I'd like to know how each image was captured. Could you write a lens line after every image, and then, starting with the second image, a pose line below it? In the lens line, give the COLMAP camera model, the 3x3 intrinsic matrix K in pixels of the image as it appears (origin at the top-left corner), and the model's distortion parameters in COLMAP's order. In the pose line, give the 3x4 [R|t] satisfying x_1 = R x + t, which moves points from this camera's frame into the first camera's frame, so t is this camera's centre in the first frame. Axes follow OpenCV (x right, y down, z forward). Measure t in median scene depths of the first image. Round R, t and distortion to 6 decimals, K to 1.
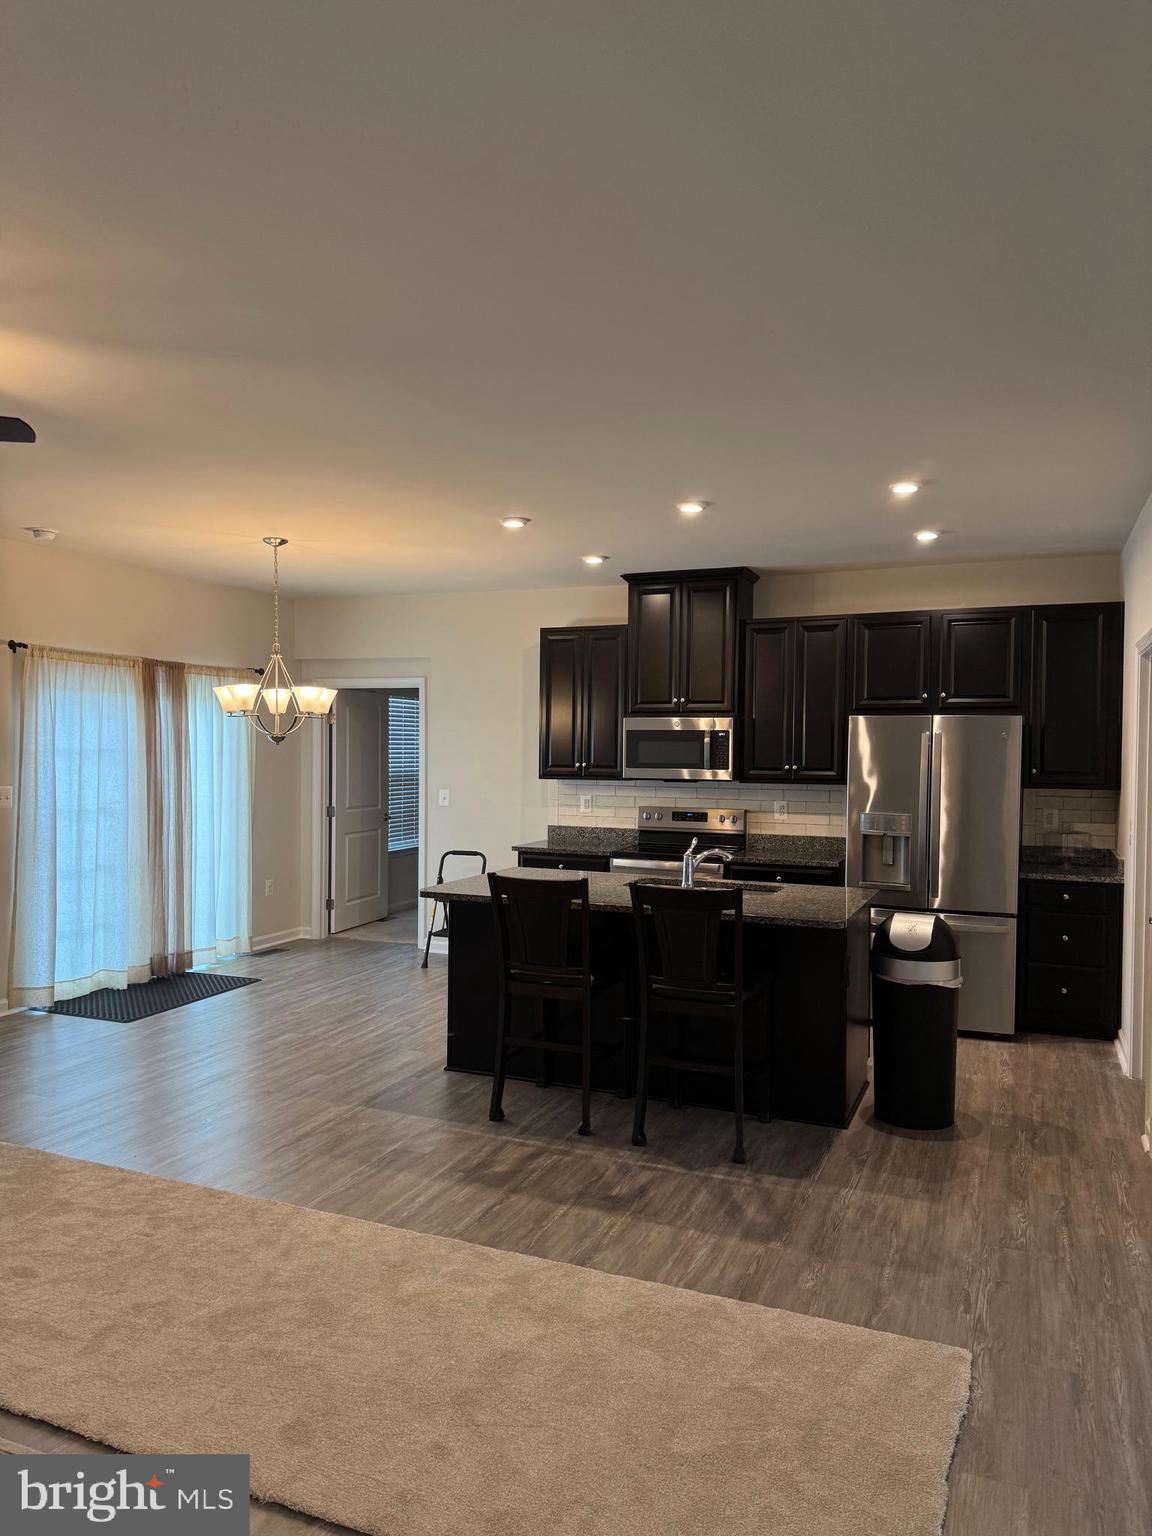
lens RADIAL K [[1071.5, 0, 567.6], [0, 1071.5, 774.8], [0, 0, 1]] dist [0.036657, -0.038505]
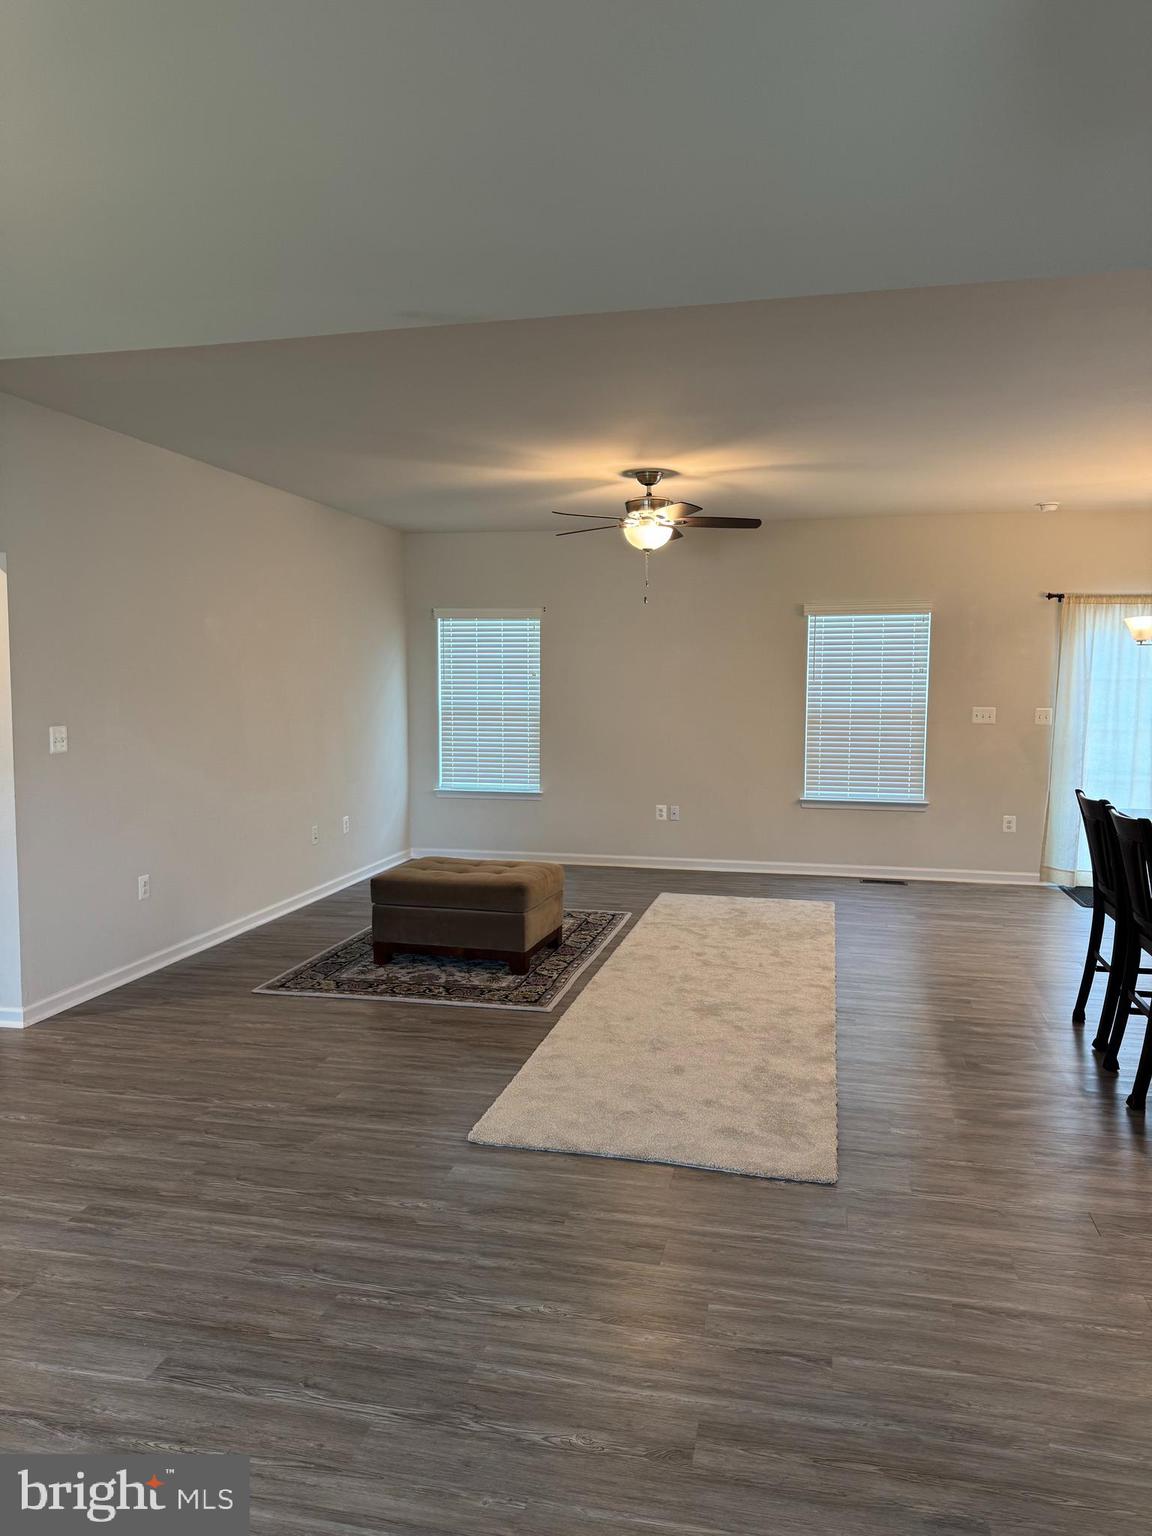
lens RADIAL K [[1071.5, 0, 566.4], [0, 1071.5, 774.3], [0, 0, 1]] dist [0.036657, -0.038505]
pose [[0.159671, 0.077955, -0.984087, 0.588653], [-0.024014, 0.996889, 0.075073, 0.005864], [0.986878, 0.011645, 0.161047, 0.211777]]
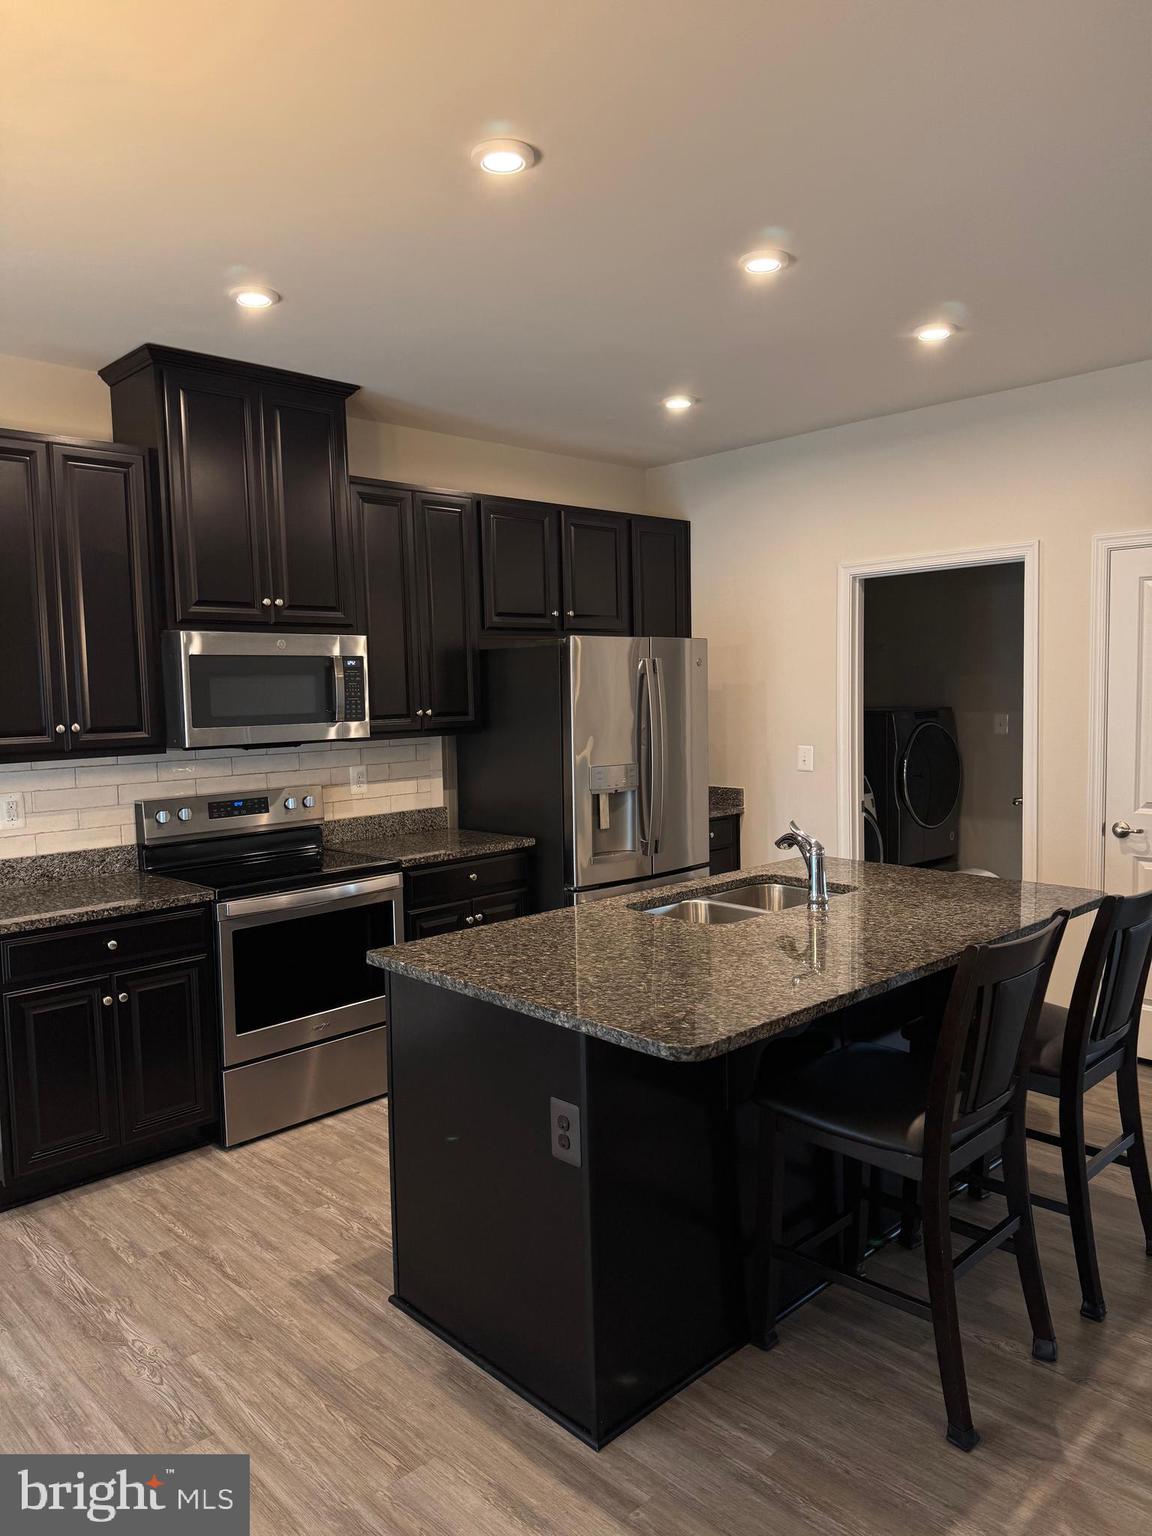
lens RADIAL K [[1071.5, 0, 585.6], [0, 1071.5, 777.7], [0, 0, 1]] dist [0.036657, -0.038505]
pose [[0.387170, -0.101619, 0.916391, -0.361951], [0.048938, 0.994772, 0.089635, -0.020916], [-0.920709, 0.010143, 0.390119, 0.632641]]
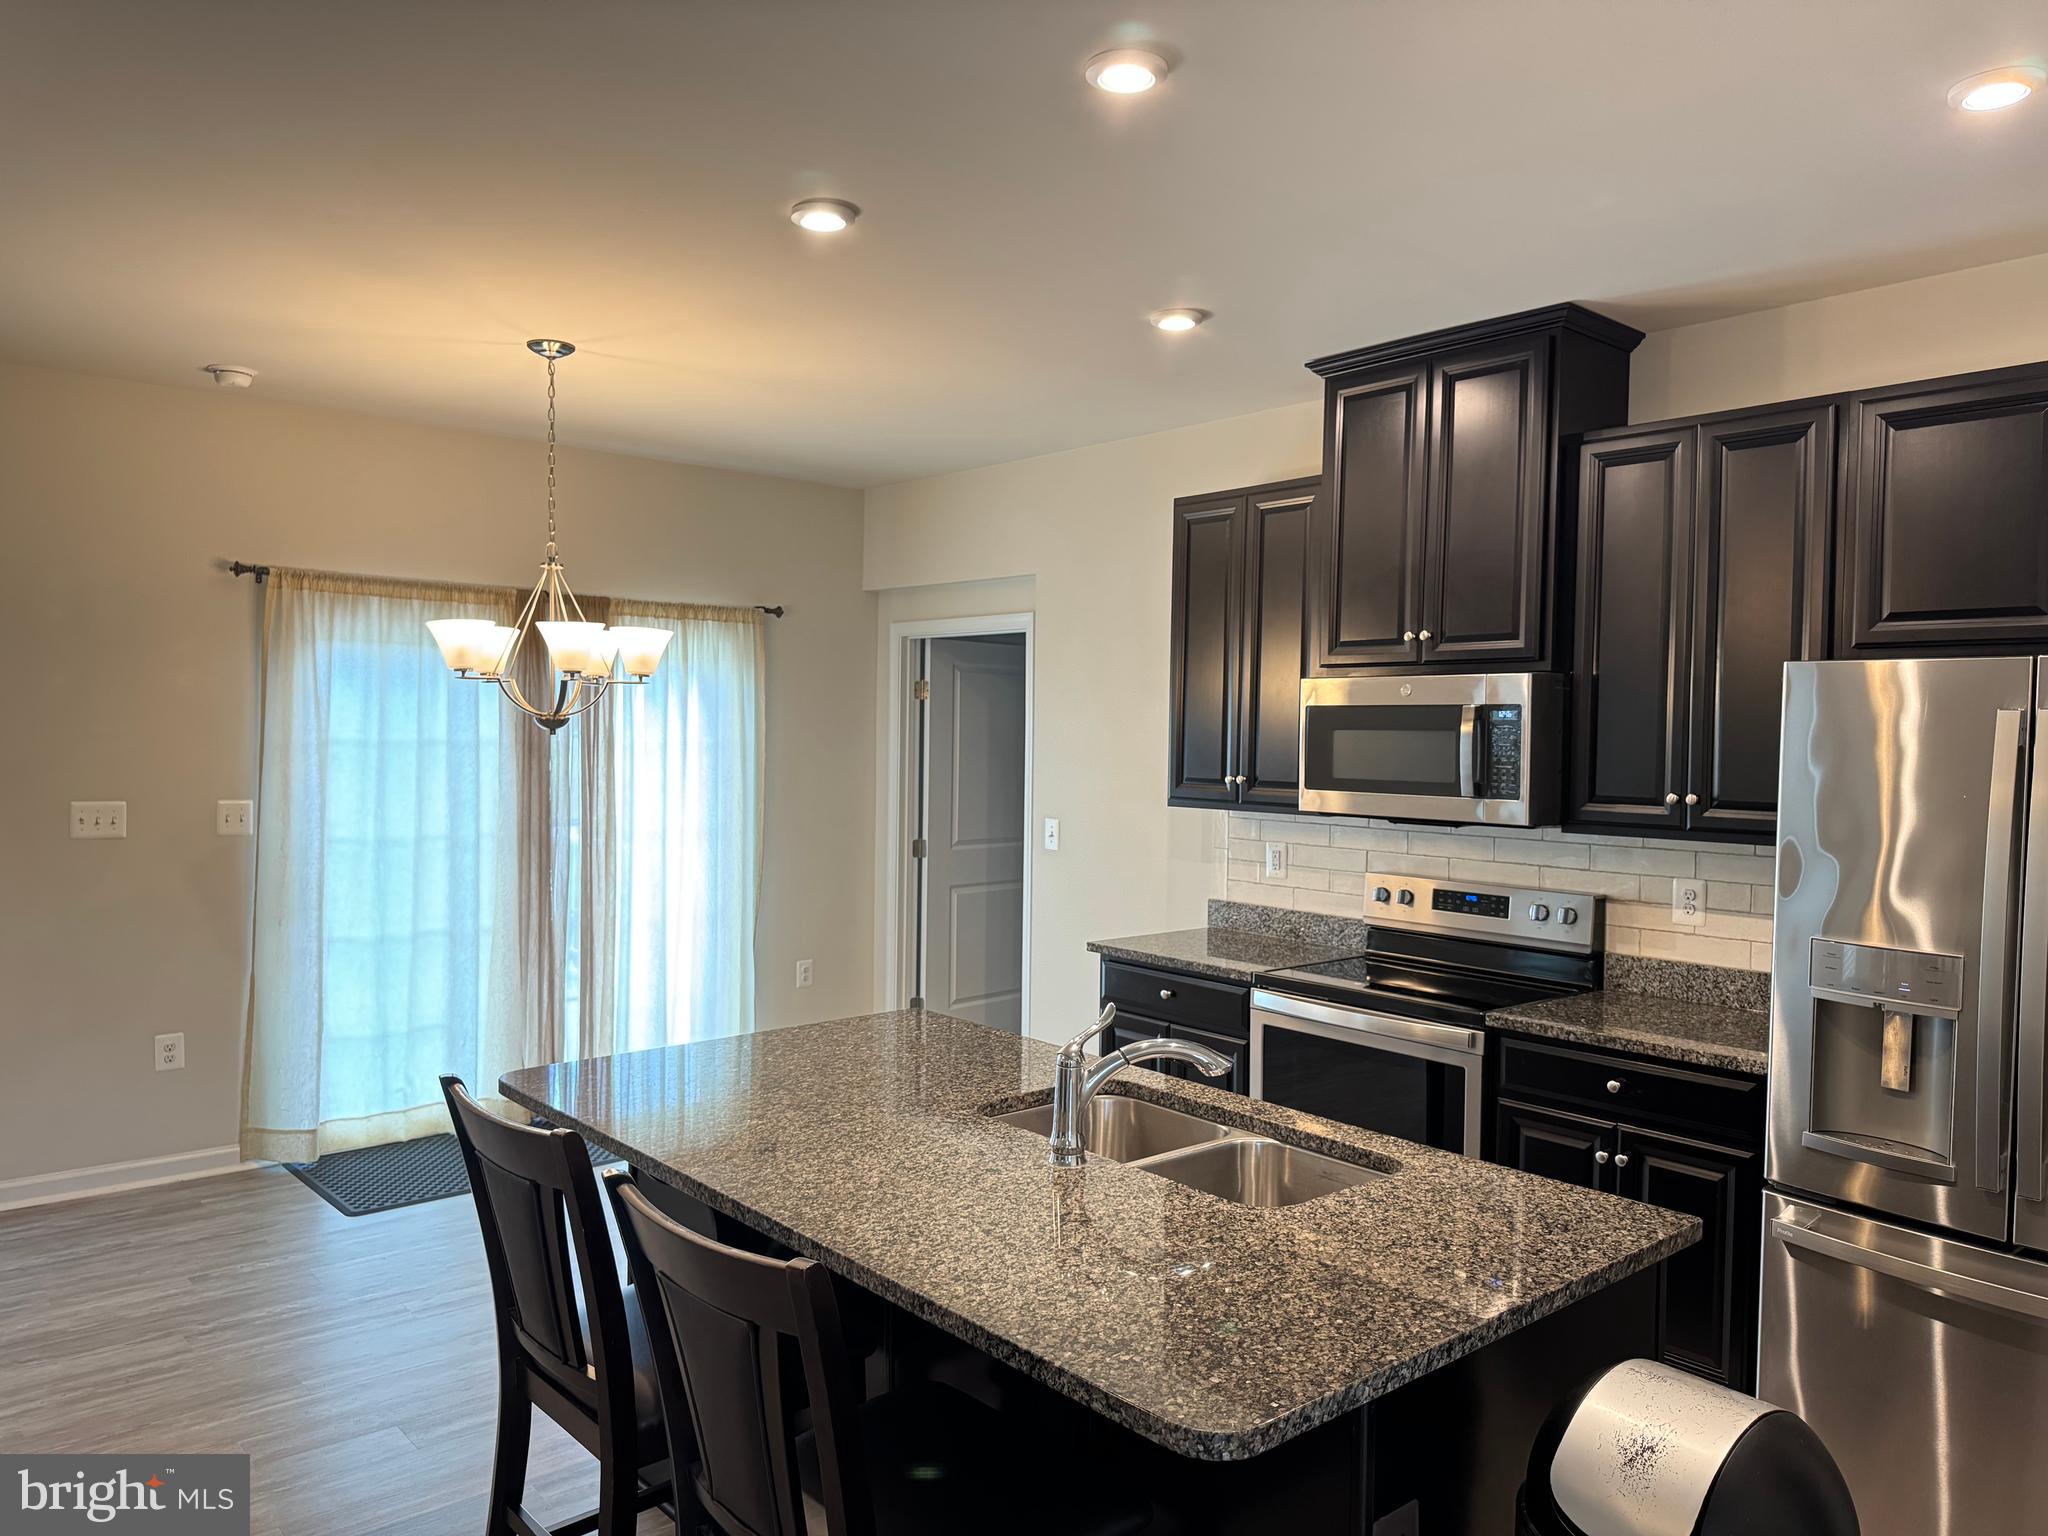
lens RADIAL K [[1428.6, 0, 1014.2], [0, 1428.6, 769.0], [0, 0, 1]] dist [0.036657, -0.038505]
pose [[0.898147, 0.015470, -0.439423, 0.213949], [-0.016833, 0.999858, 0.000794, -0.013699], [0.439373, 0.006684, 0.898280, 0.411988]]
